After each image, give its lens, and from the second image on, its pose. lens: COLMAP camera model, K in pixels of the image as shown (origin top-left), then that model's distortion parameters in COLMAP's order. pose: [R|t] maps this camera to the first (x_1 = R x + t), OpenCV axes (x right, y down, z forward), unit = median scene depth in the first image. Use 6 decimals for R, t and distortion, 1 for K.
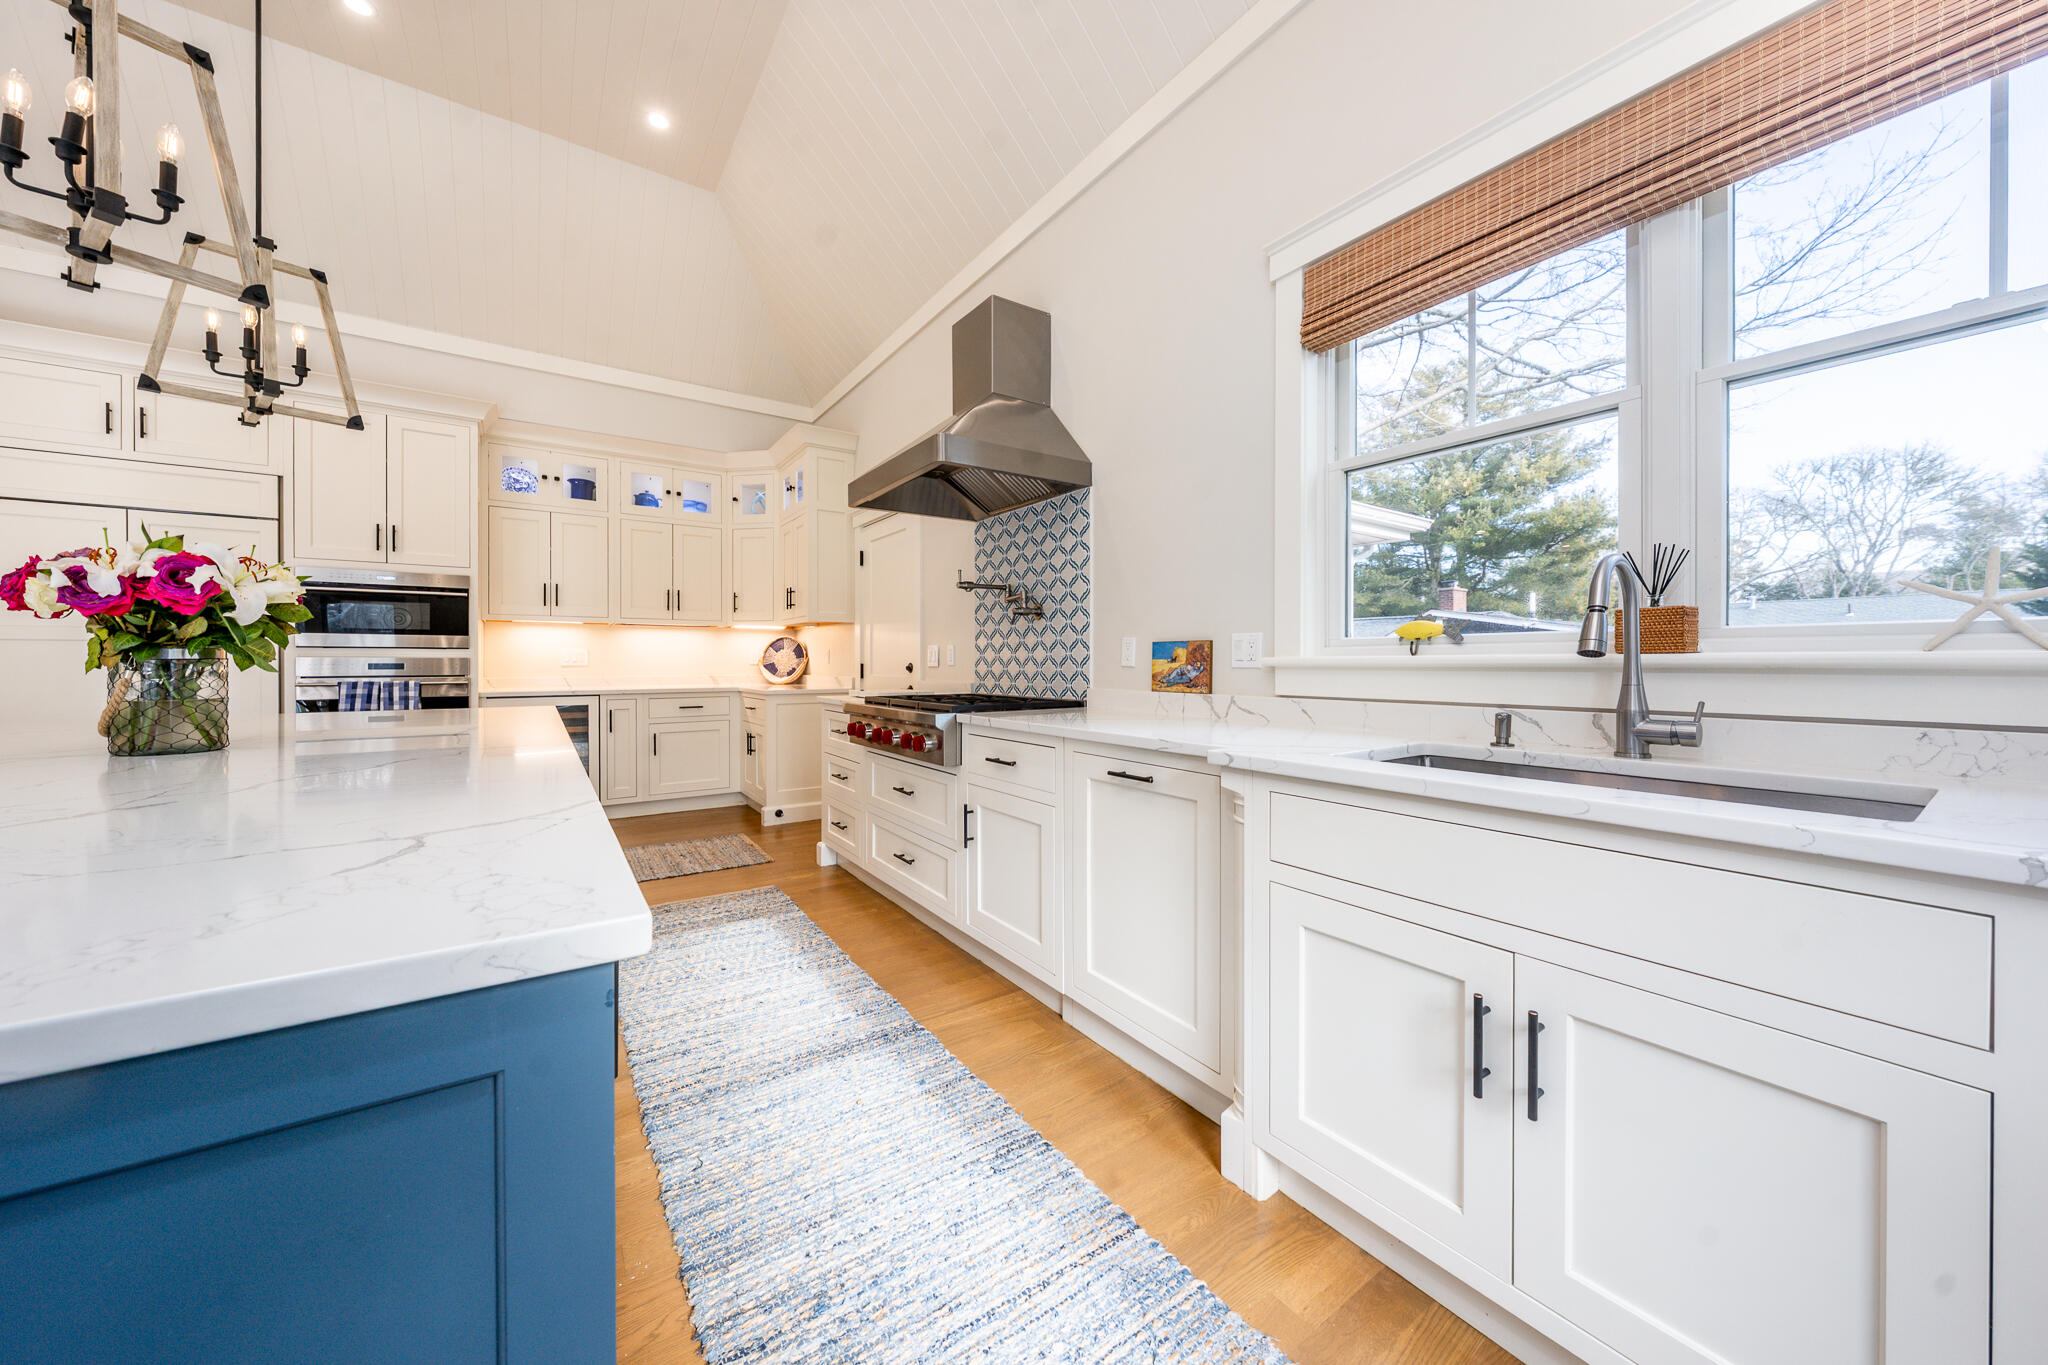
lens RADIAL K [[693.1, 0, 1045.5], [0, 693.1, 663.7], [0, 0, 1]] dist [-0.008821, 0.000350]
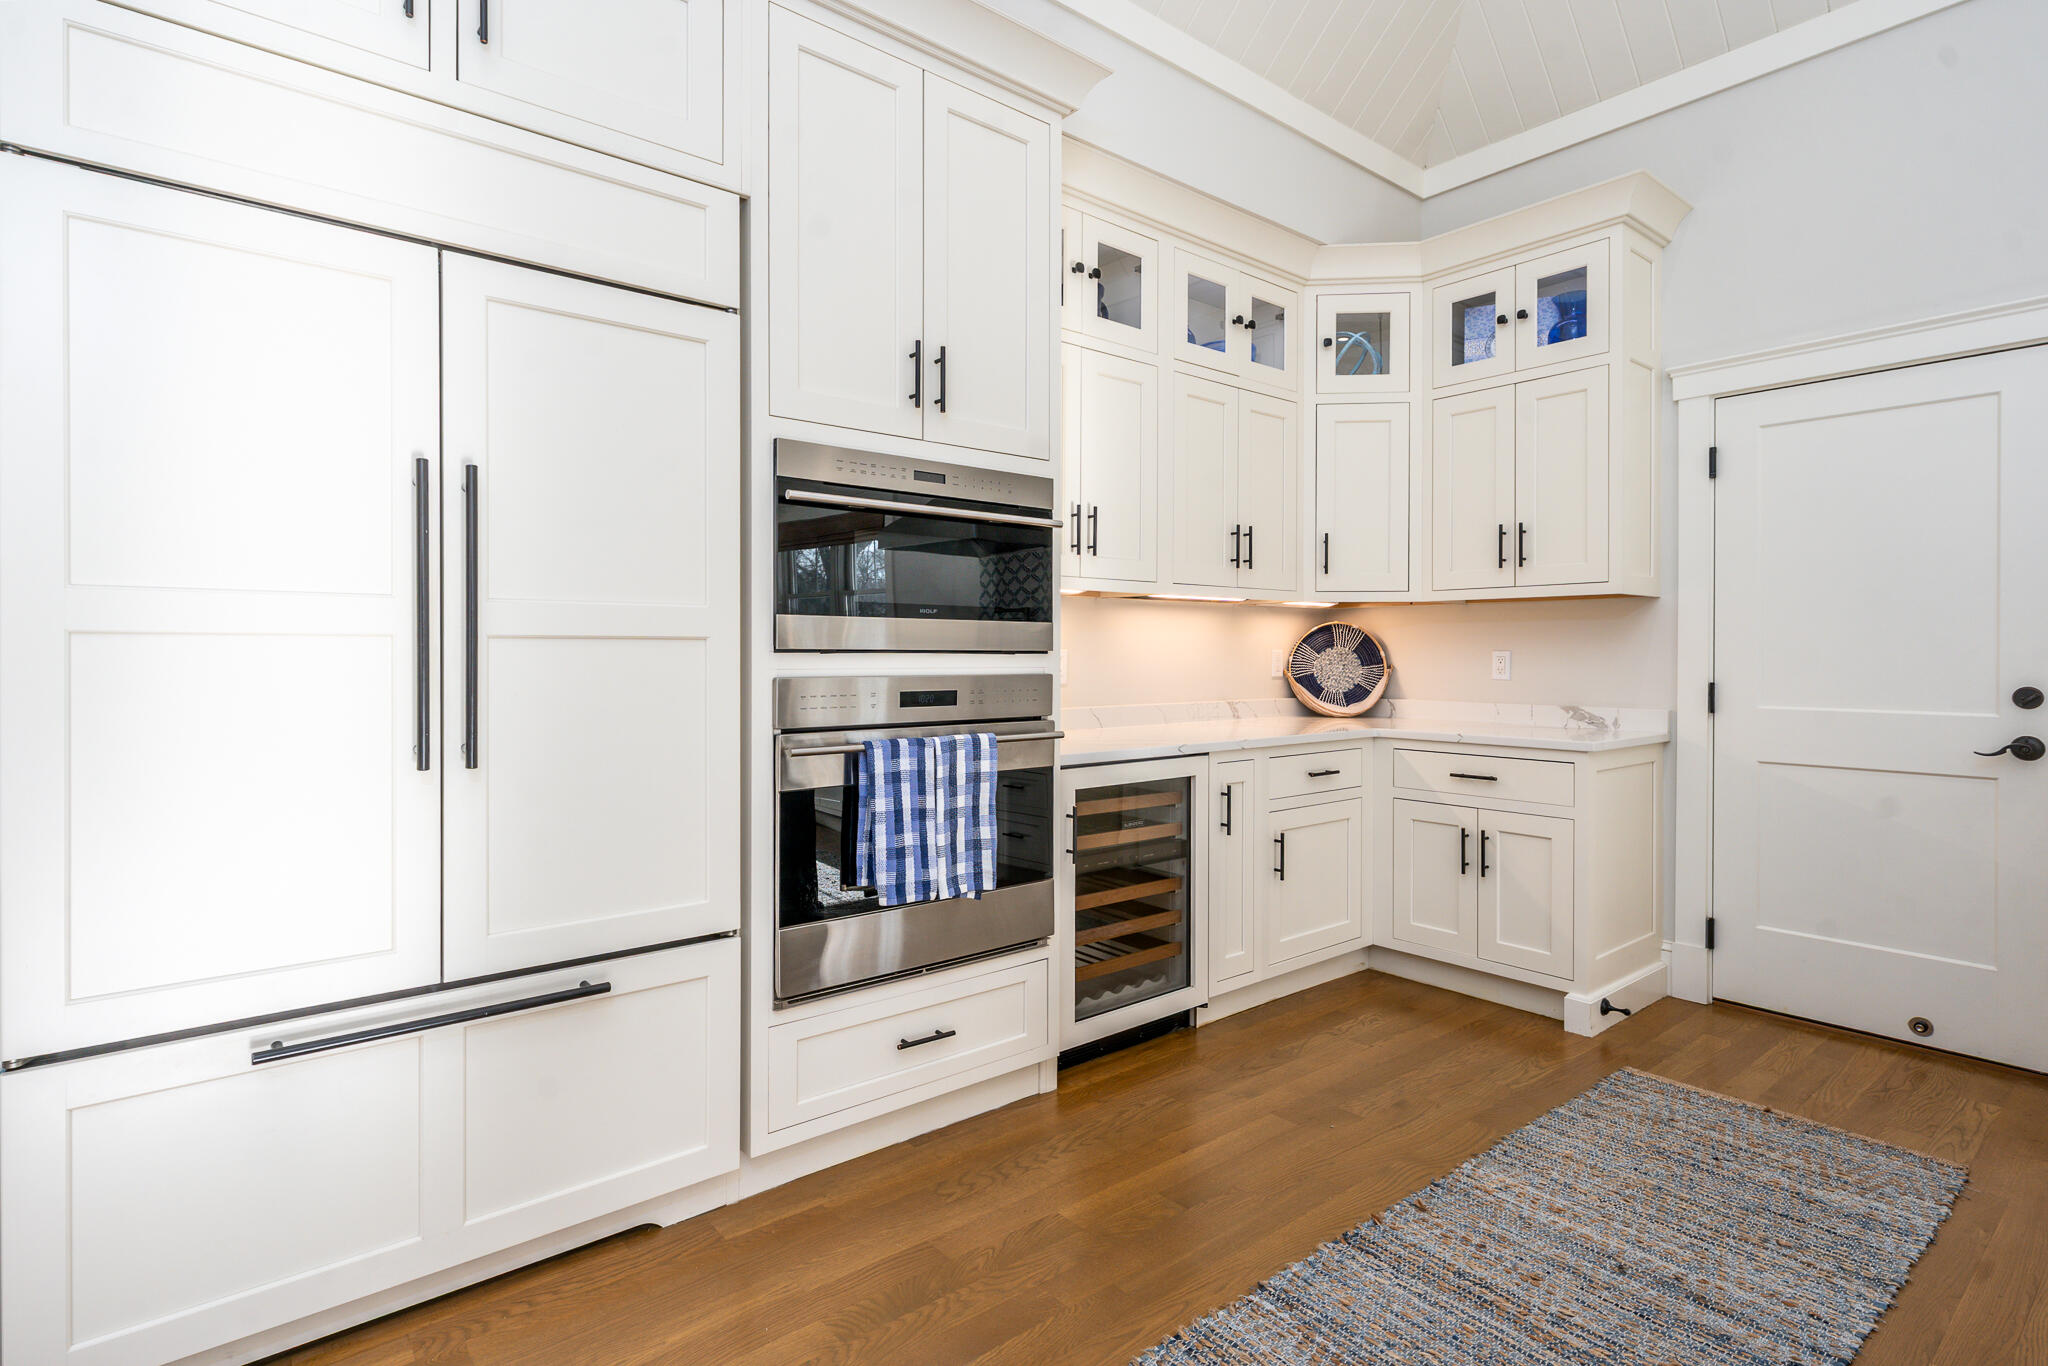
lens RADIAL K [[986.1, 0, 1032.3], [0, 986.1, 647.1], [0, 0, 1]] dist [-0.005769, -0.000769]
pose [[0.996994, 0.003334, 0.077403, -1.066373], [-0.002786, 0.999970, -0.007188, -0.024762], [-0.077425, 0.006951, 0.996974, 0.480625]]
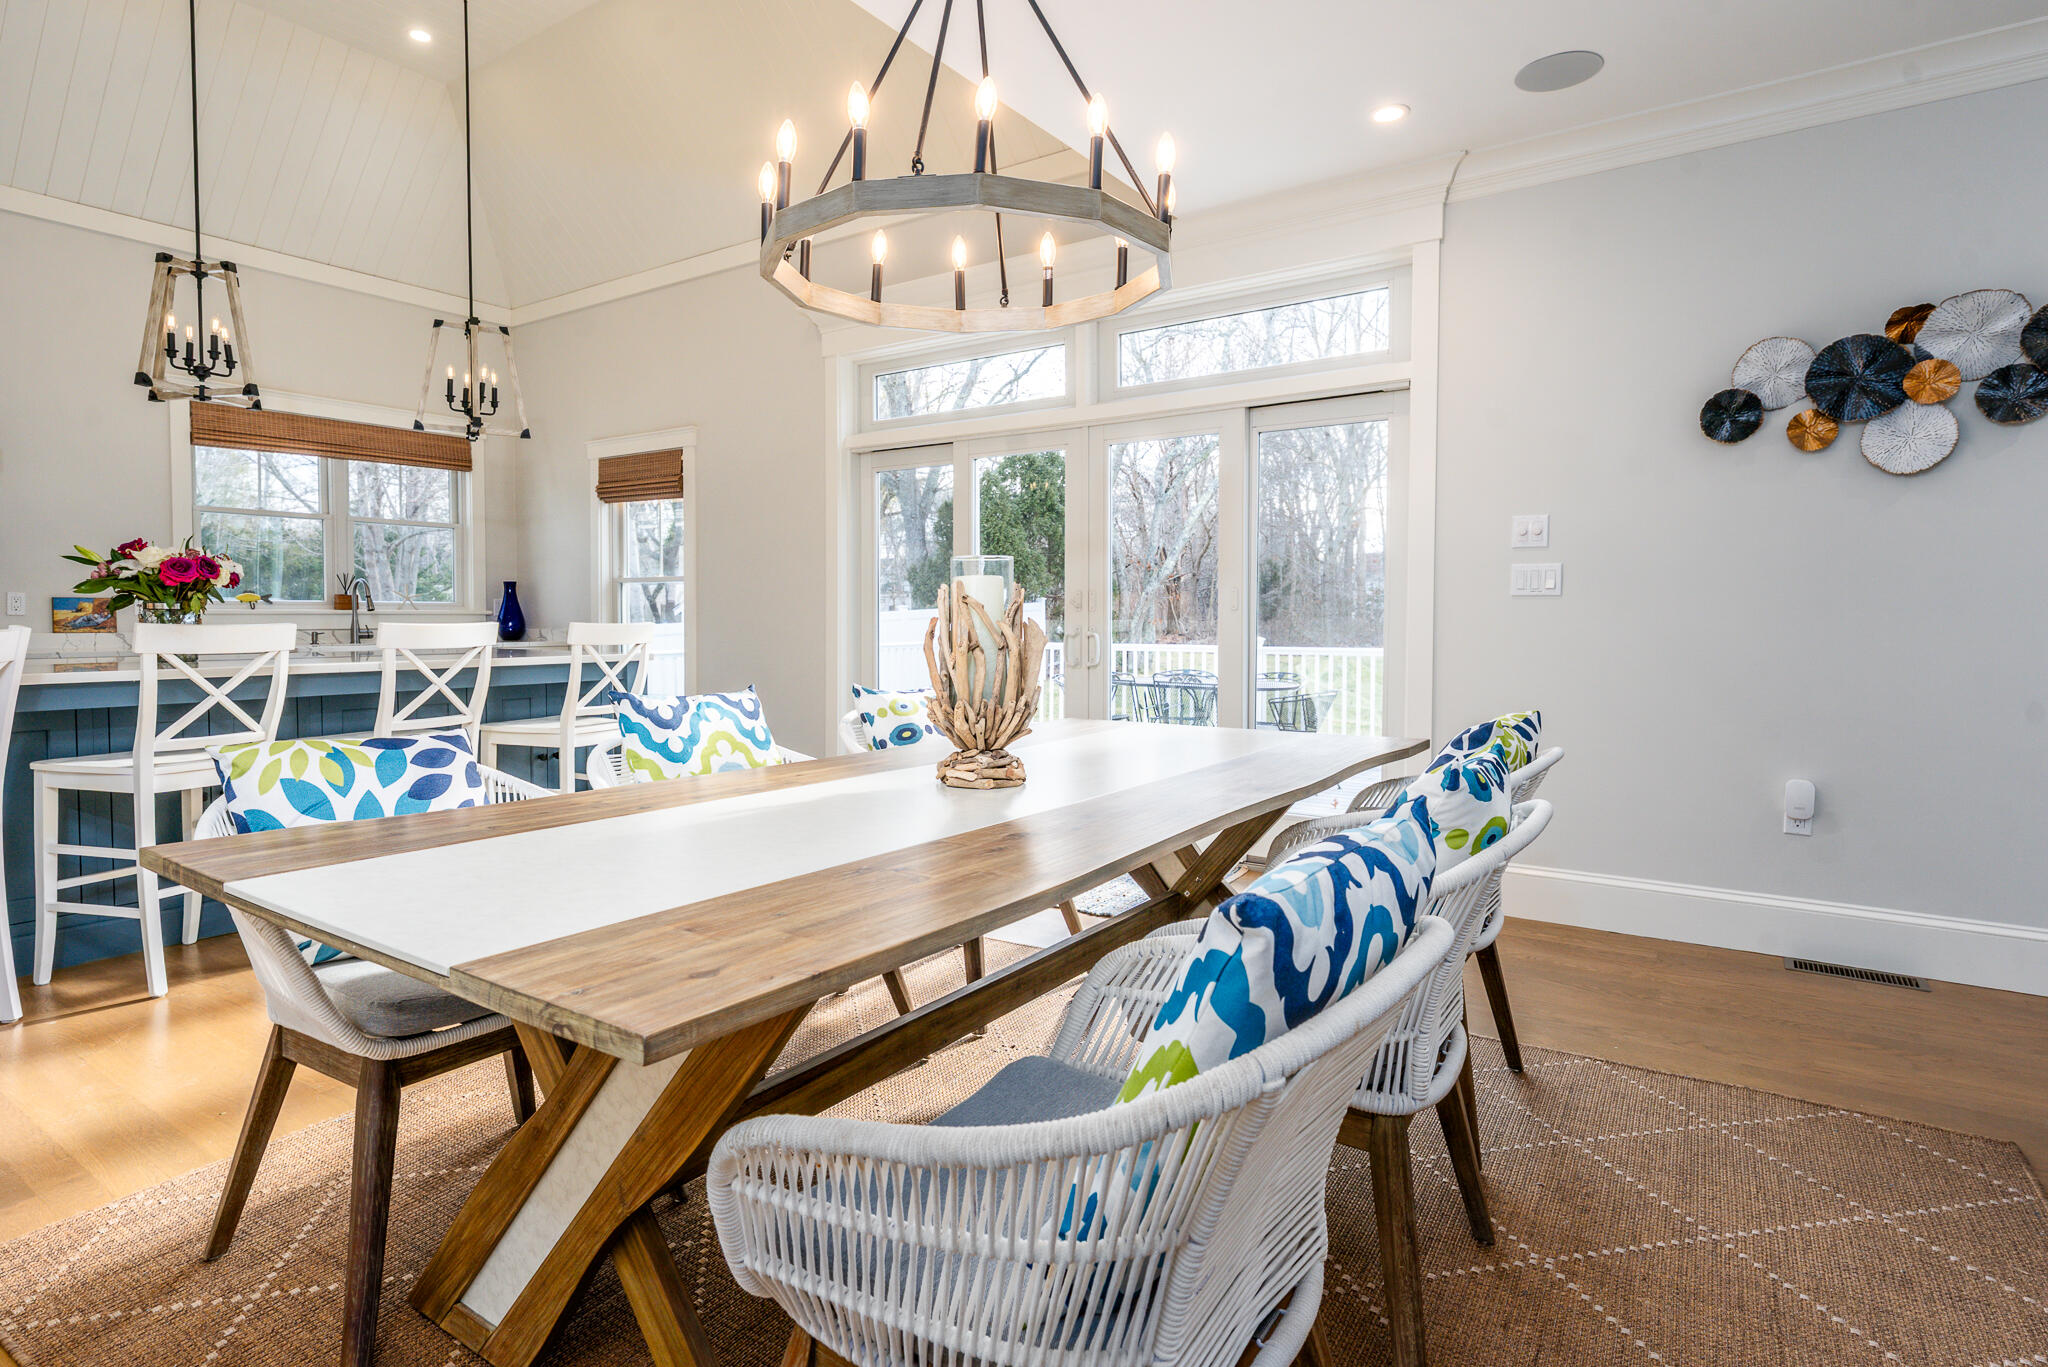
lens RADIAL K [[1080.0, 0, 1017.6], [0, 1080.0, 654.6], [0, 0, 1]] dist [0.002097, 0.001638]
pose [[-0.371166, -0.034419, 0.927928, -1.840334], [0.000478, 0.999306, 0.037258, 0.002713], [-0.928566, 0.014272, -0.370892, 0.019455]]
